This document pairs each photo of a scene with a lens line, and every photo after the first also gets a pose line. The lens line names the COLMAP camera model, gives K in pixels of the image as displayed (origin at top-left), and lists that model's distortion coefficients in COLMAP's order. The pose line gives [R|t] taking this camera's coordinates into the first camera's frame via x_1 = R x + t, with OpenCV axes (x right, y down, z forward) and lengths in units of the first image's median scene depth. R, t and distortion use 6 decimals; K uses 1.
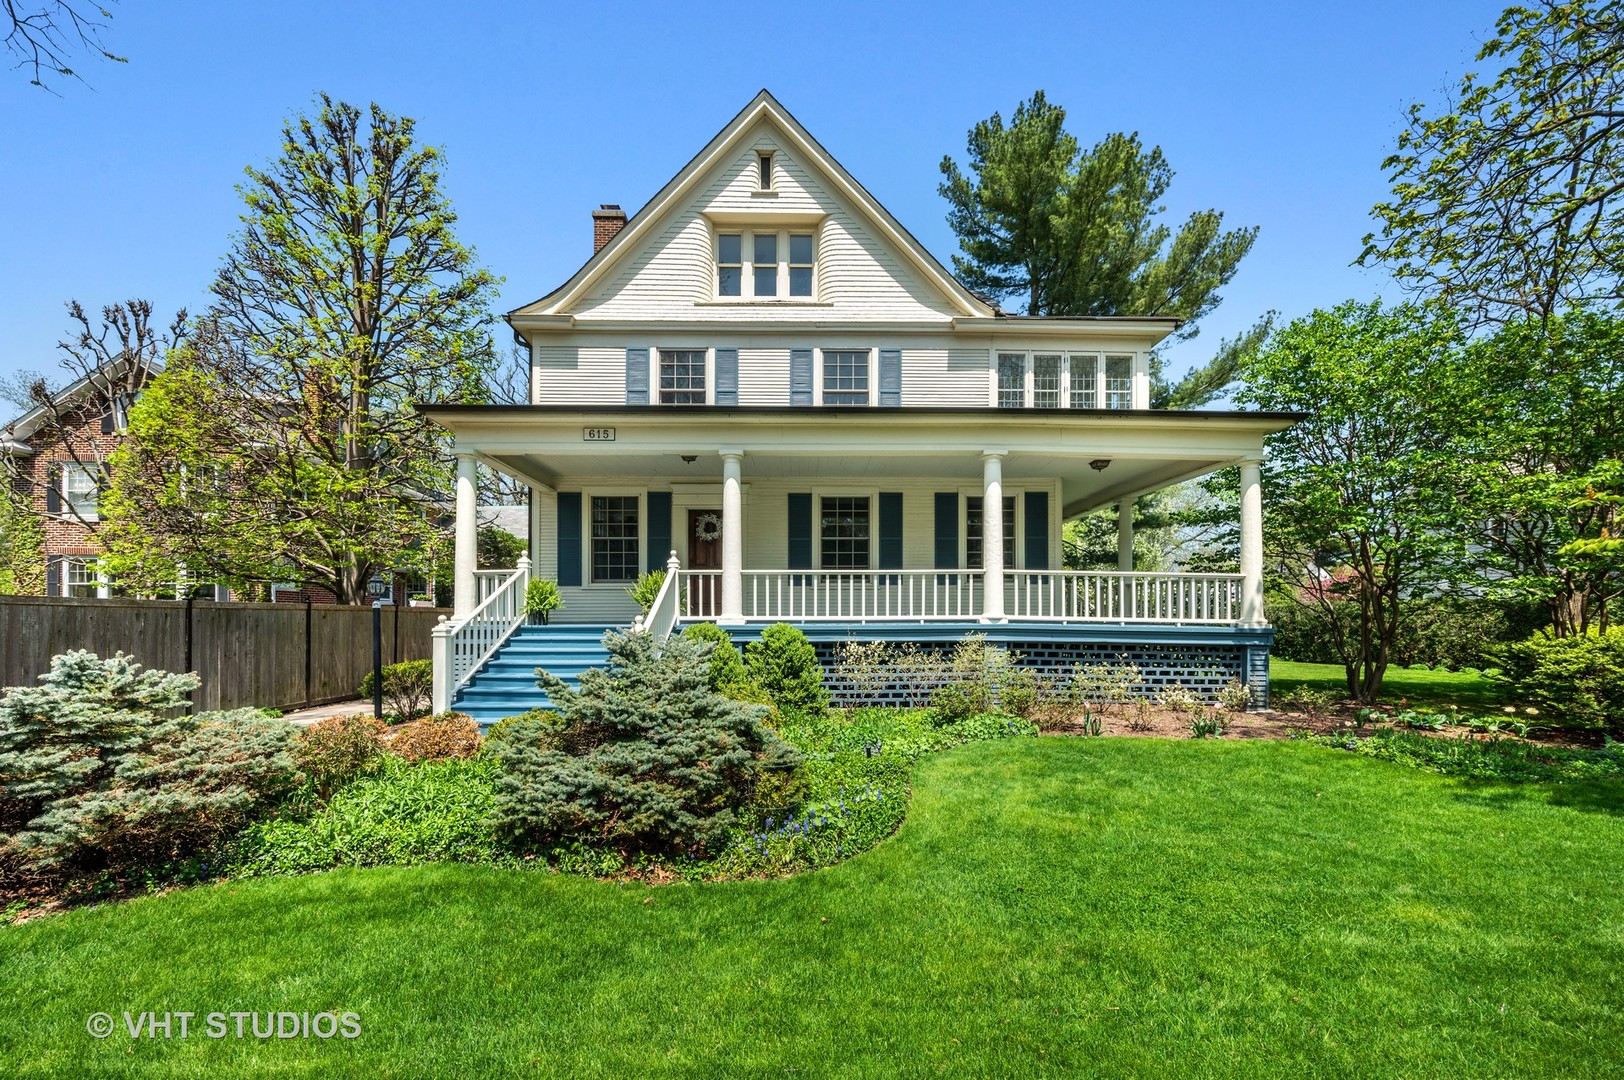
lens RADIAL K [[644.5, 0, 781.1], [0, 644.5, 610.9], [0, 0, 1]] dist [-0.004579, -0.000628]
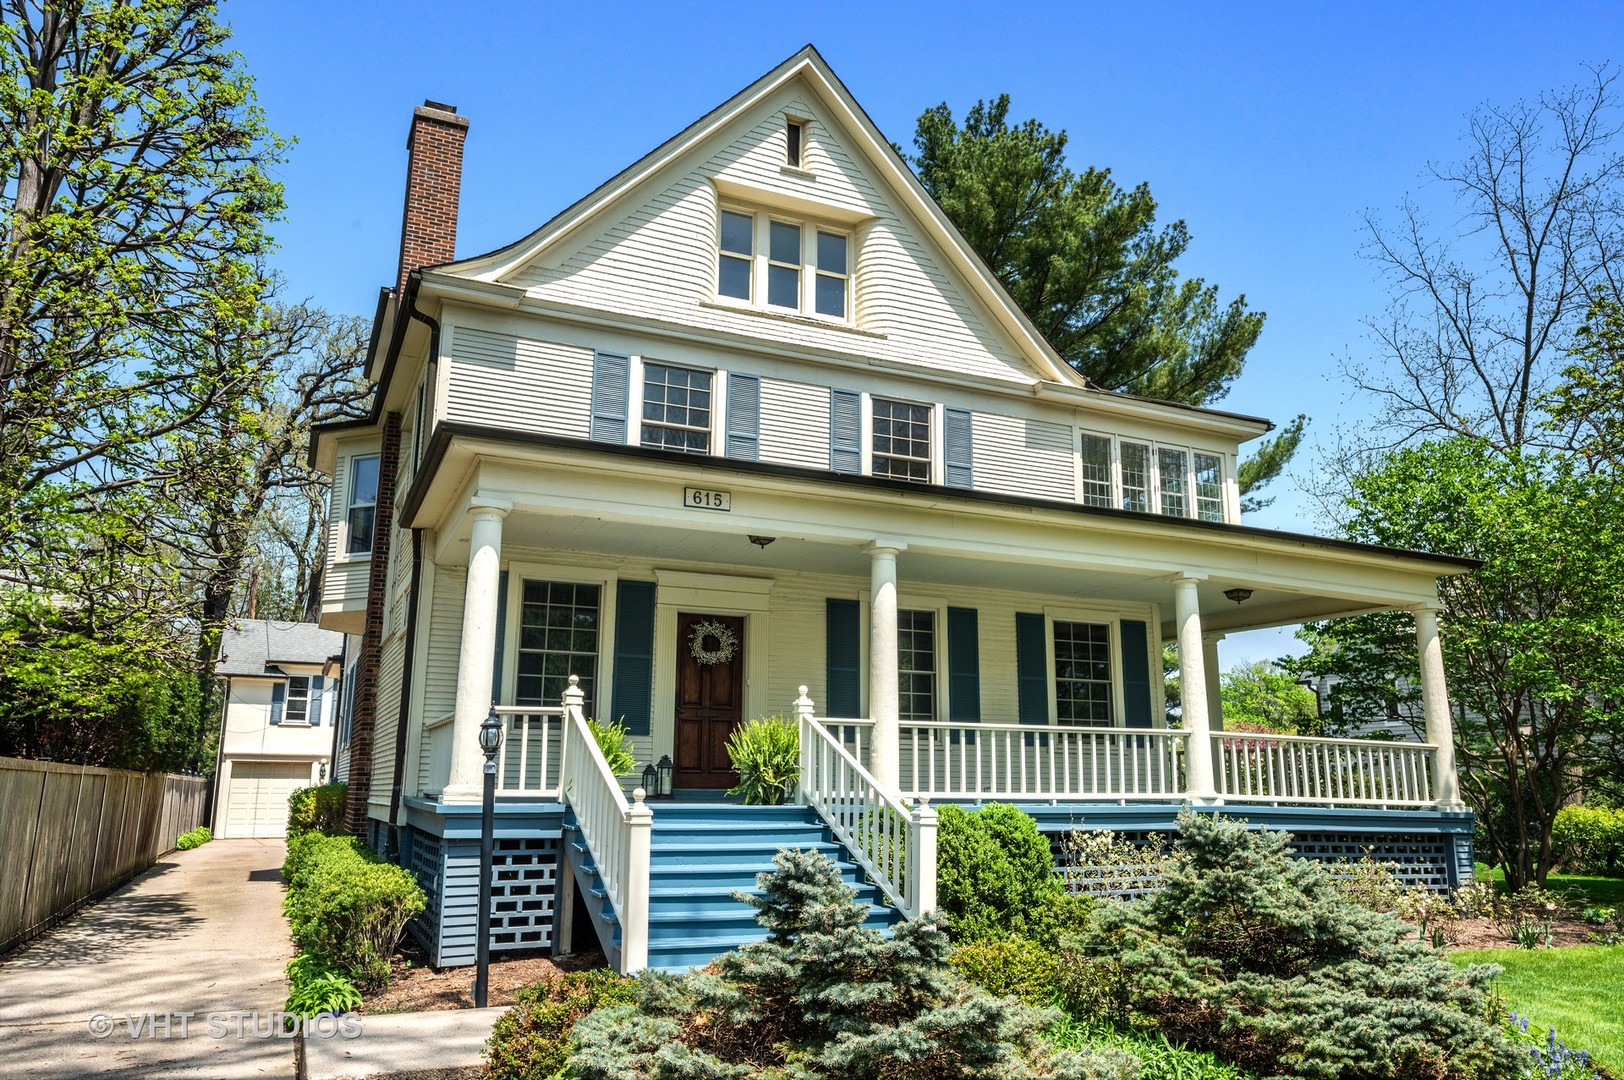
lens RADIAL K [[1105.9, 0, 811.6], [0, 1105.9, 540.9], [0, 0, 1]] dist [0.003798, 0.000067]
pose [[0.924975, 0.091868, 0.368757, -0.421896], [-0.011053, 0.976434, -0.215534, 0.001994], [-0.379867, 0.195288, 0.904192, -0.016789]]
